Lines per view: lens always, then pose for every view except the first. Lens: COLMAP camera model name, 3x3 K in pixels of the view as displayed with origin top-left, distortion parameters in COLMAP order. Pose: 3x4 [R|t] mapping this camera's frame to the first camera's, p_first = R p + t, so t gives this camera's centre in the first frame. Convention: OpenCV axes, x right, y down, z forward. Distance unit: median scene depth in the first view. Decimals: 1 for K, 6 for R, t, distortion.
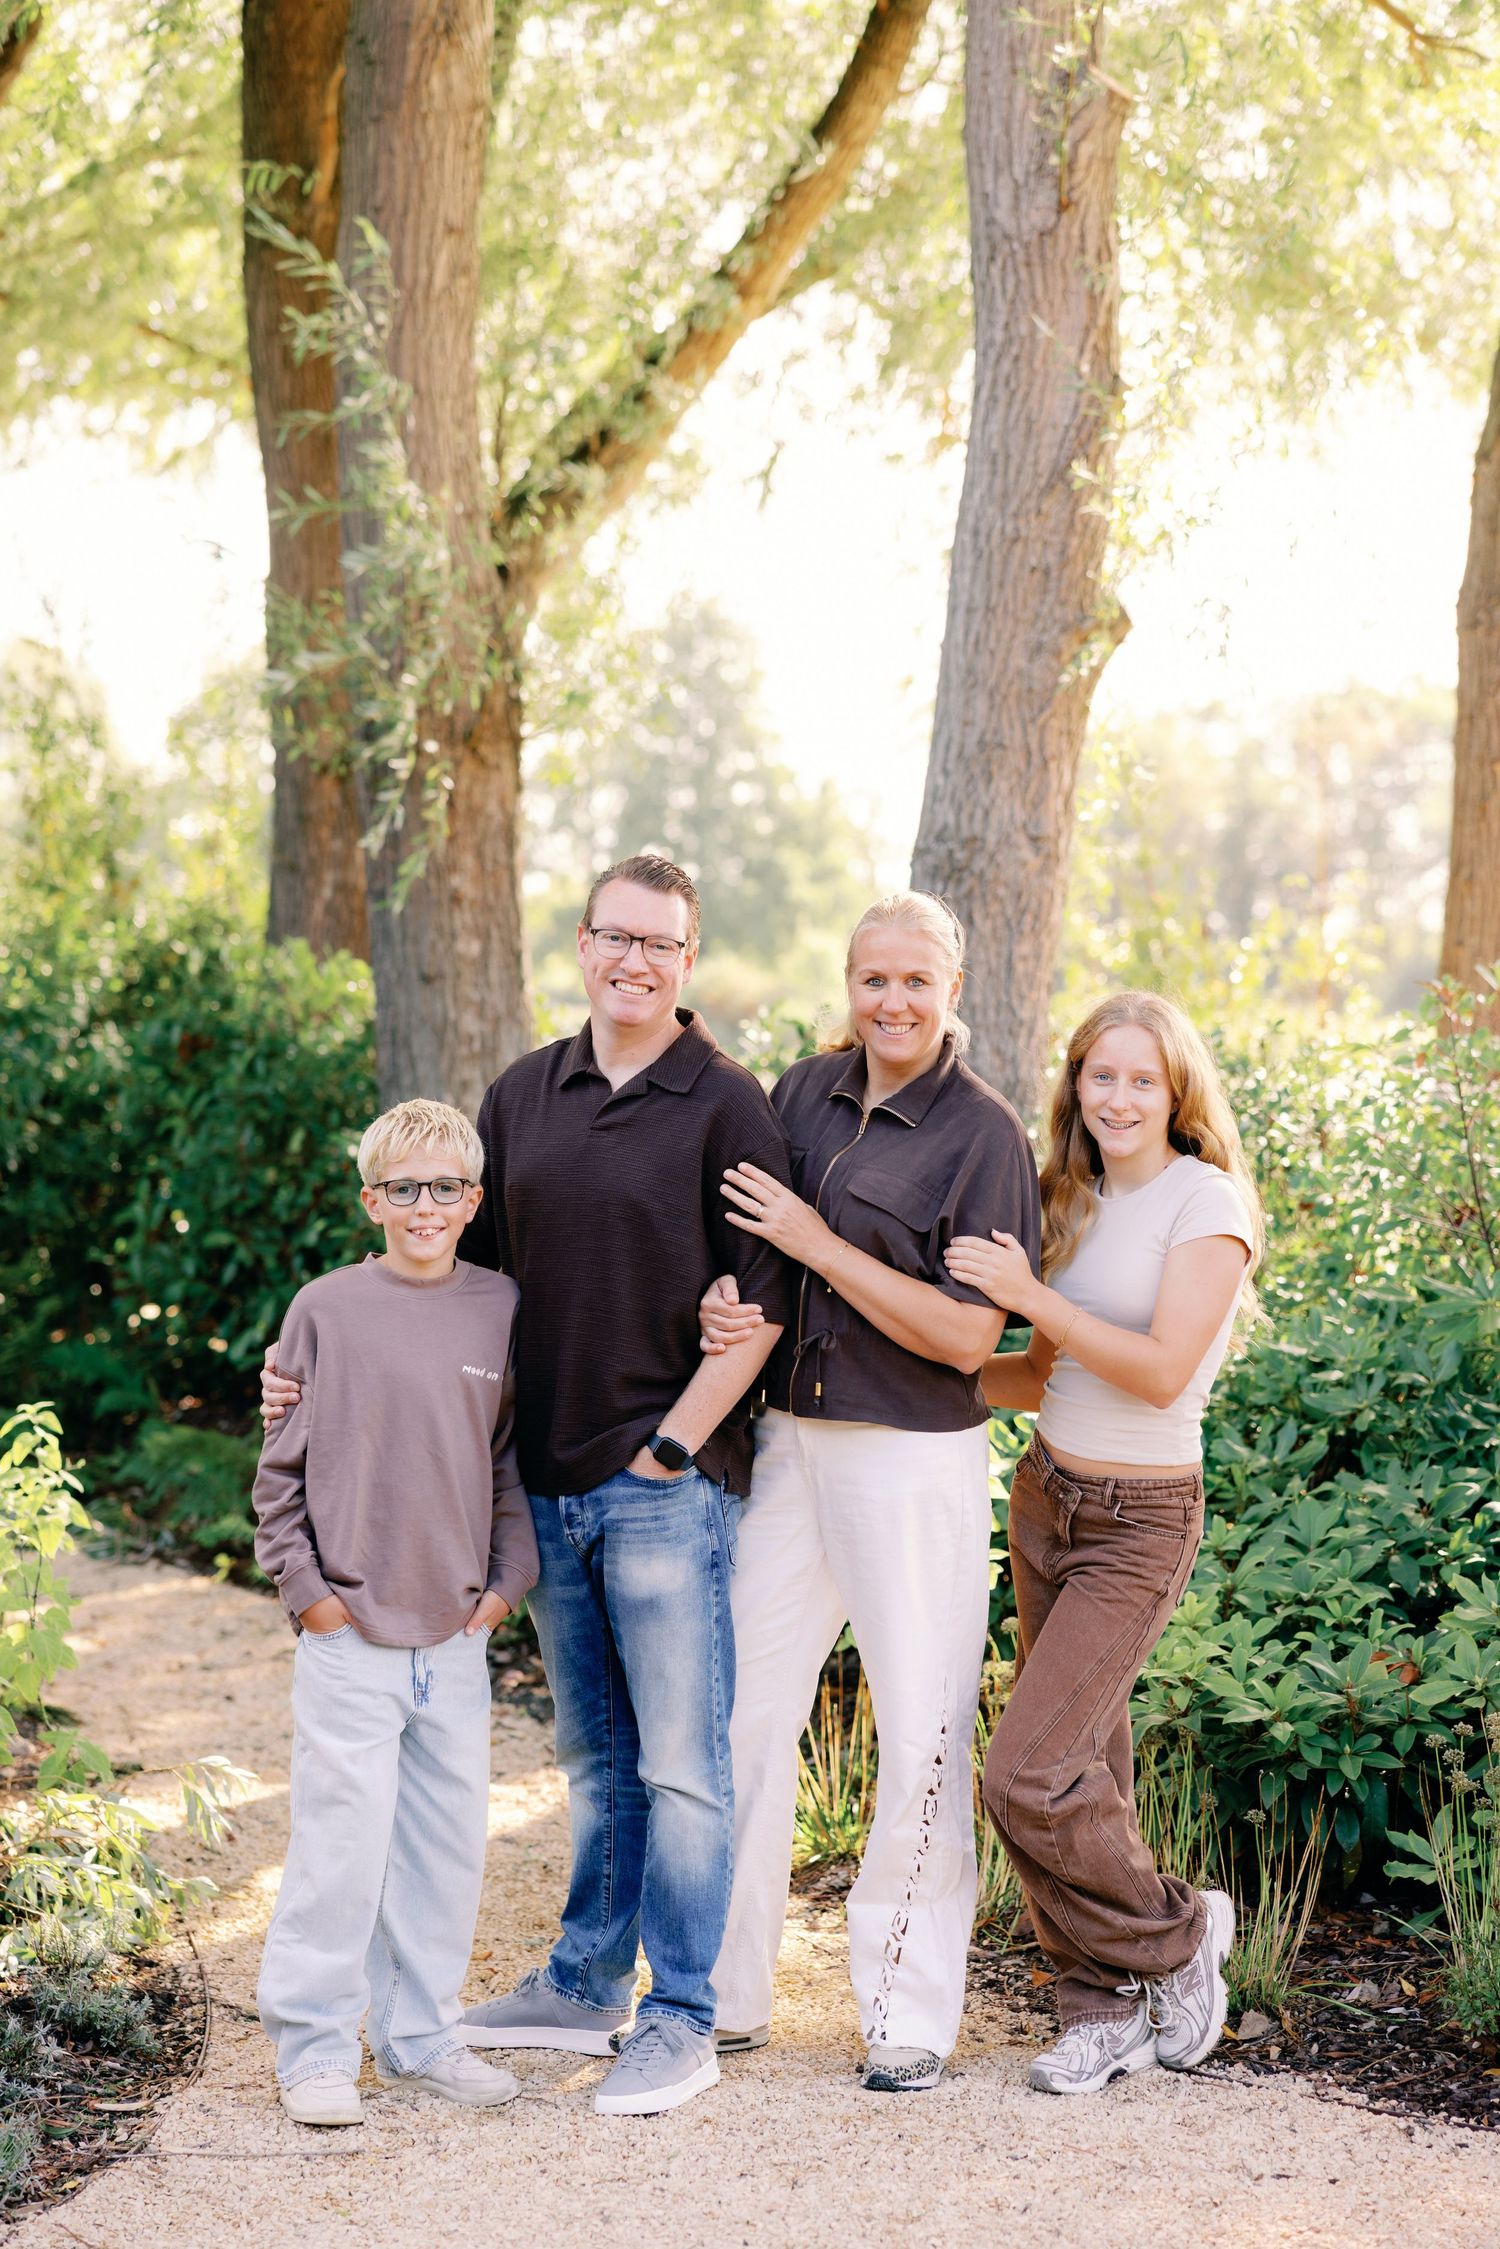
lens RADIAL K [[4241.7, 0, 750.0], [0, 4241.7, 1124.5], [0, 0, 1]] dist [0.019764, -0.068933]
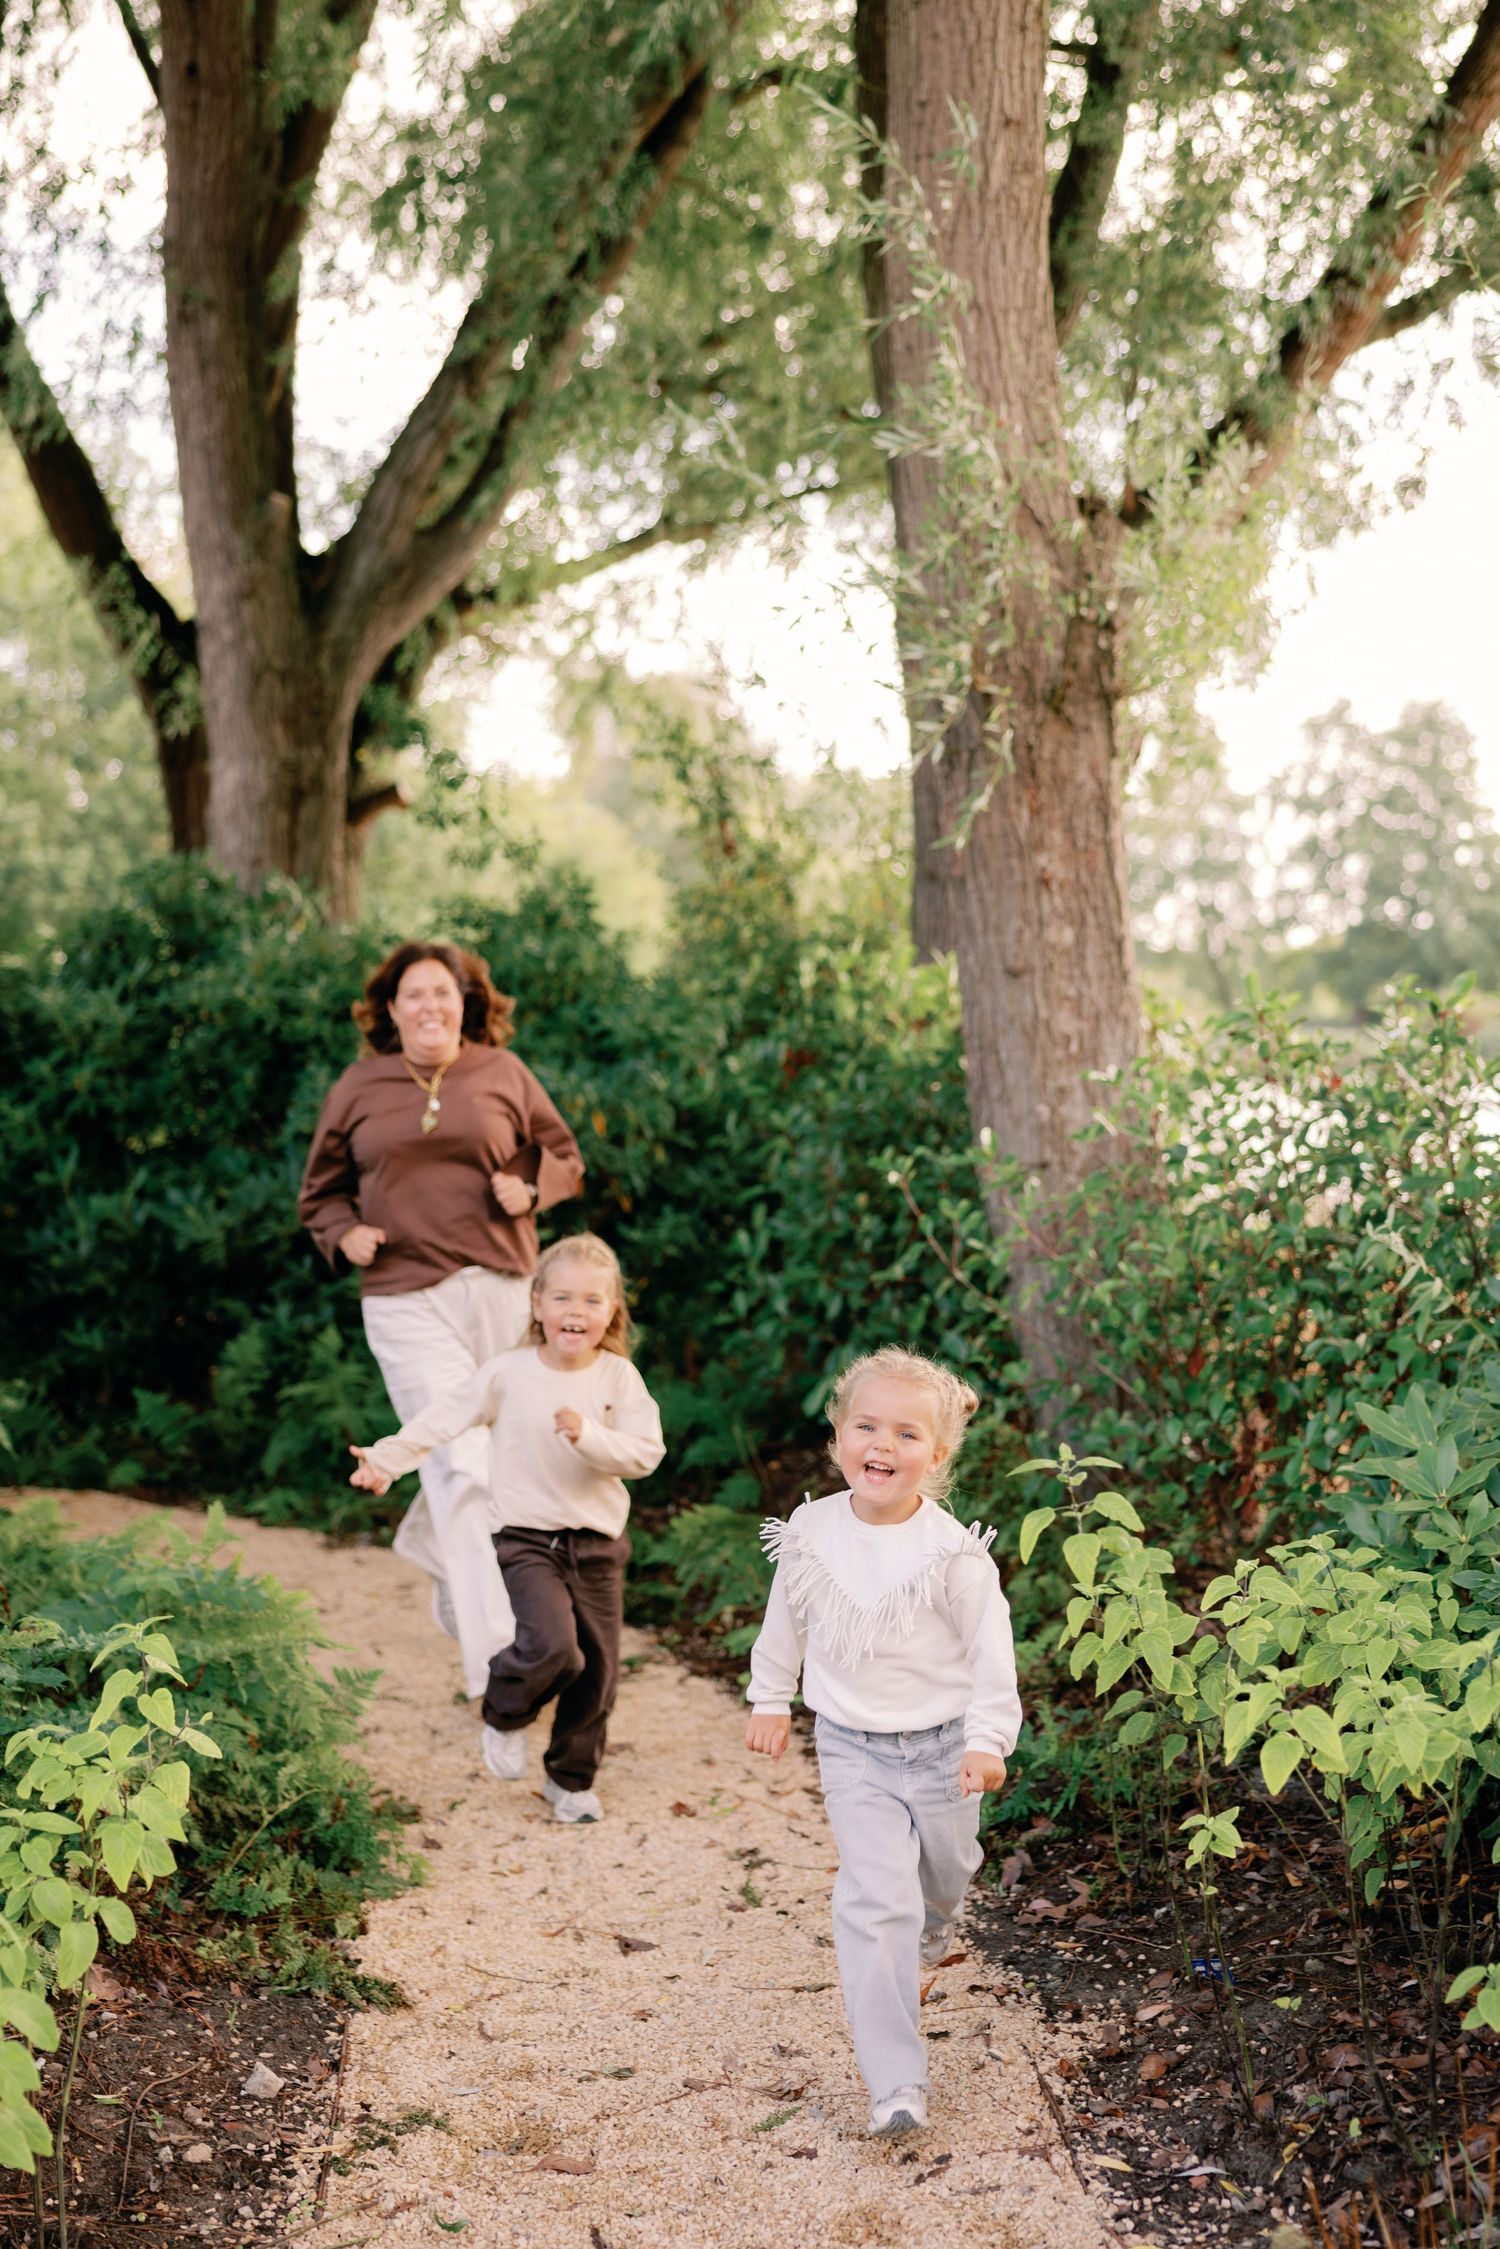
lens RADIAL K [[3215.3, 0, 753.8], [0, 3215.3, 1014.2], [0, 0, 1]] dist [-0.024152, -0.092762]
pose [[0.974809, -0.036298, -0.220069, 0.017729], [0.028560, 0.998860, -0.038244, -0.002045], [0.221206, 0.030996, 0.974734, 0.347701]]
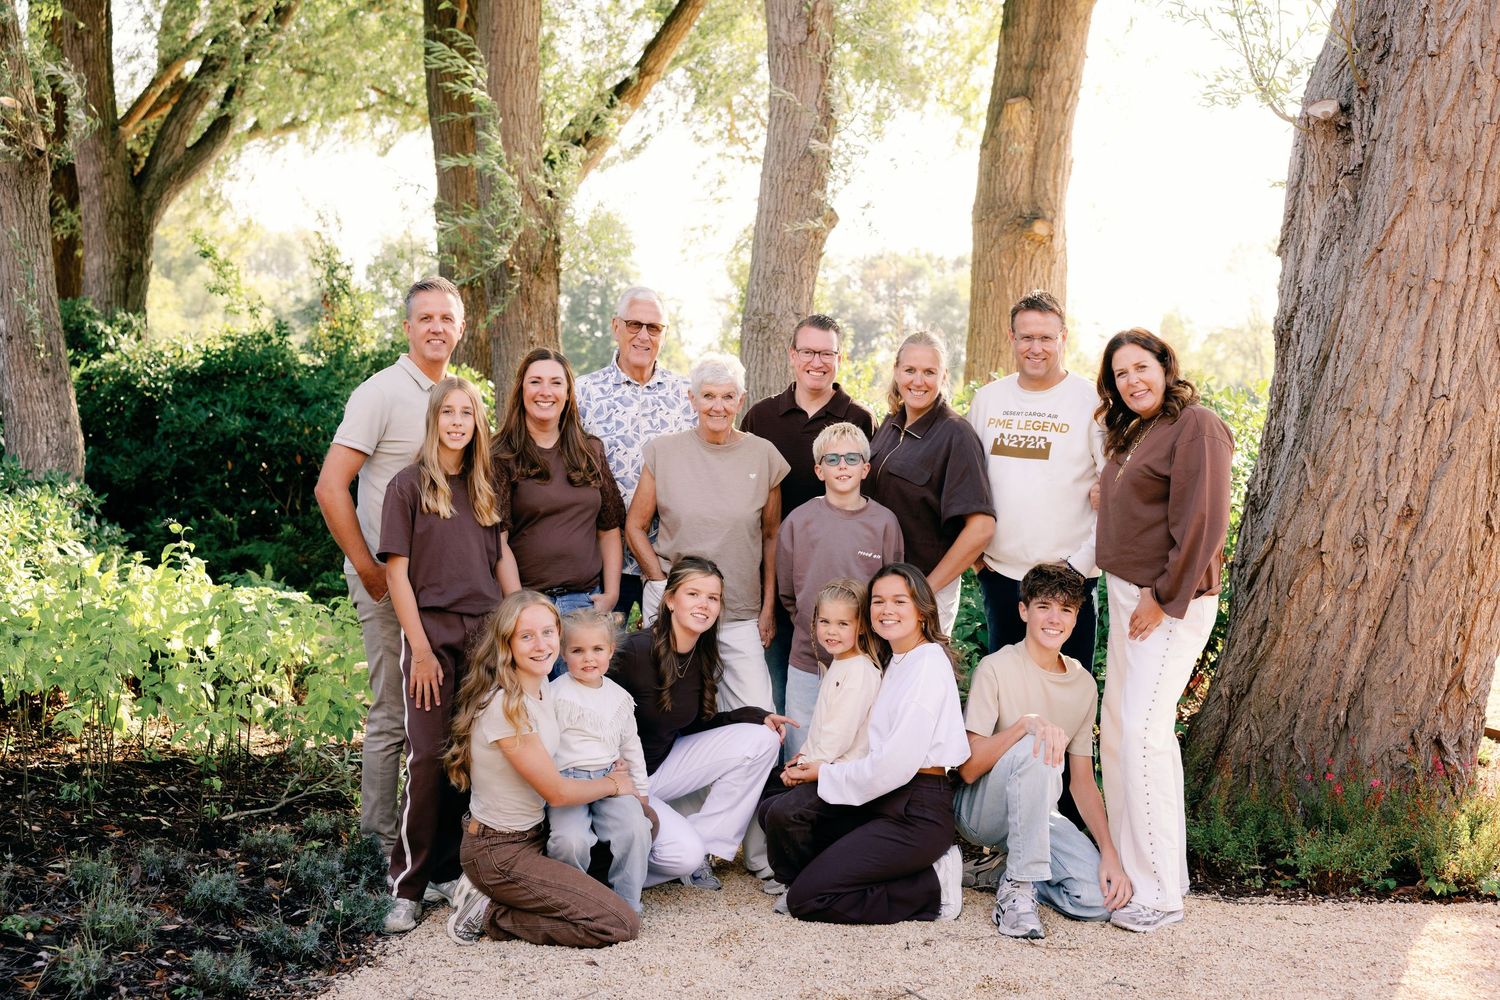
lens RADIAL K [[1857.0, 0, 724.7], [0, 1857.0, 536.0], [0, 0, 1]] dist [-0.008774, 0.014766]
pose [[0.998504, -0.005832, 0.054365, -0.021467], [0.003100, 0.998735, 0.050195, 0.000533], [-0.054589, -0.049951, 0.997259, 0.009063]]
